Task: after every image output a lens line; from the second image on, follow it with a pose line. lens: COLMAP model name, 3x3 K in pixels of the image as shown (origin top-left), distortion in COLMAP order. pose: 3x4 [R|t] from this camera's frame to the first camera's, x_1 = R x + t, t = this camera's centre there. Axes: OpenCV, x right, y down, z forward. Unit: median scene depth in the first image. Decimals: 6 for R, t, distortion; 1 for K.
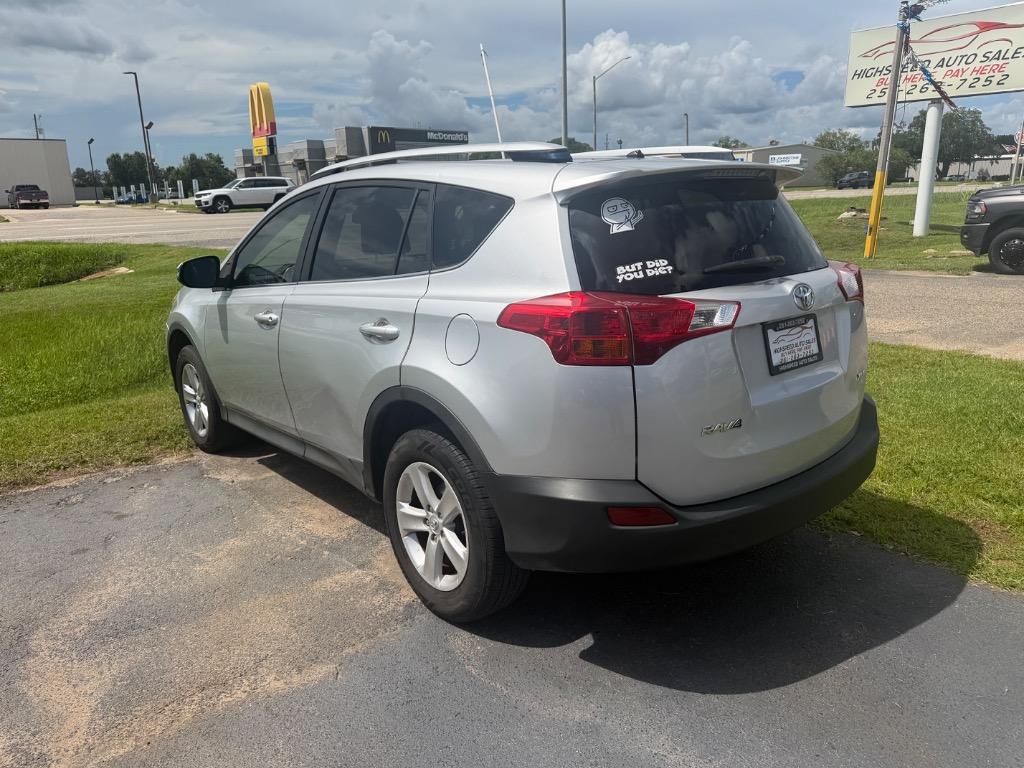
lens RADIAL K [[693.0, 0, 512.0], [0, 693.0, 384.0], [0, 0, 1]] dist [0.041560, -0.038840]
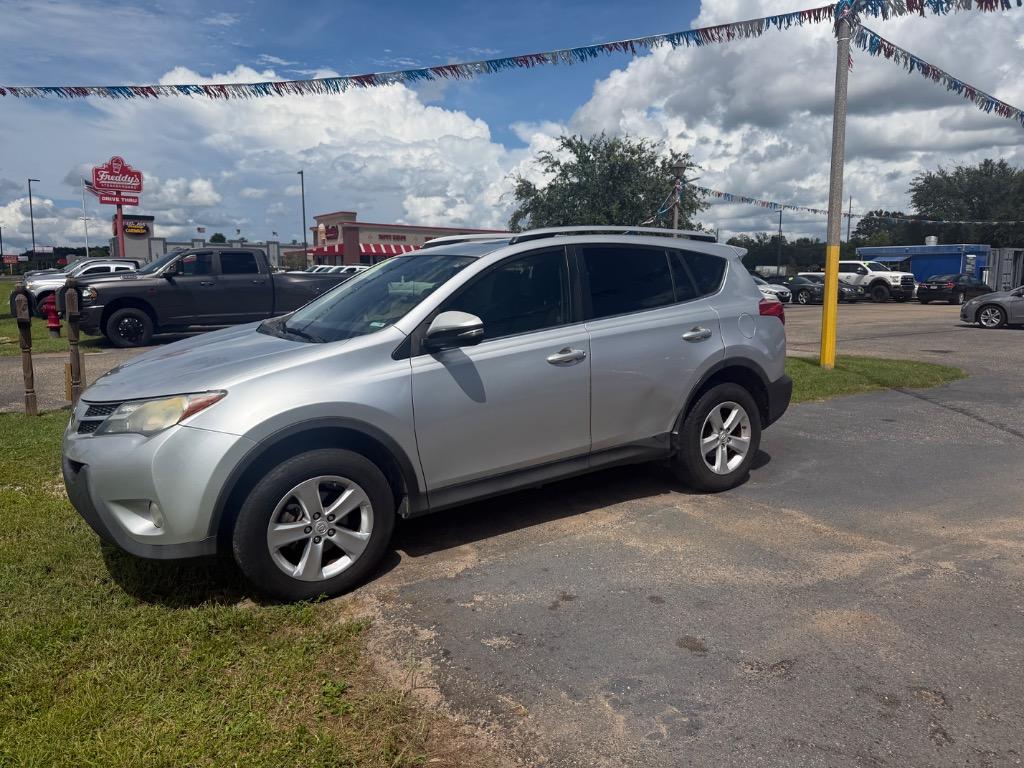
lens RADIAL K [[693.0, 0, 512.0], [0, 693.0, 384.0], [0, 0, 1]] dist [0.041560, -0.038840]
pose [[0.156840, -0.128634, 0.979211, -1.204045], [0.254377, 0.963292, 0.085799, -0.137685], [-0.954303, 0.235632, 0.183805, 0.735042]]
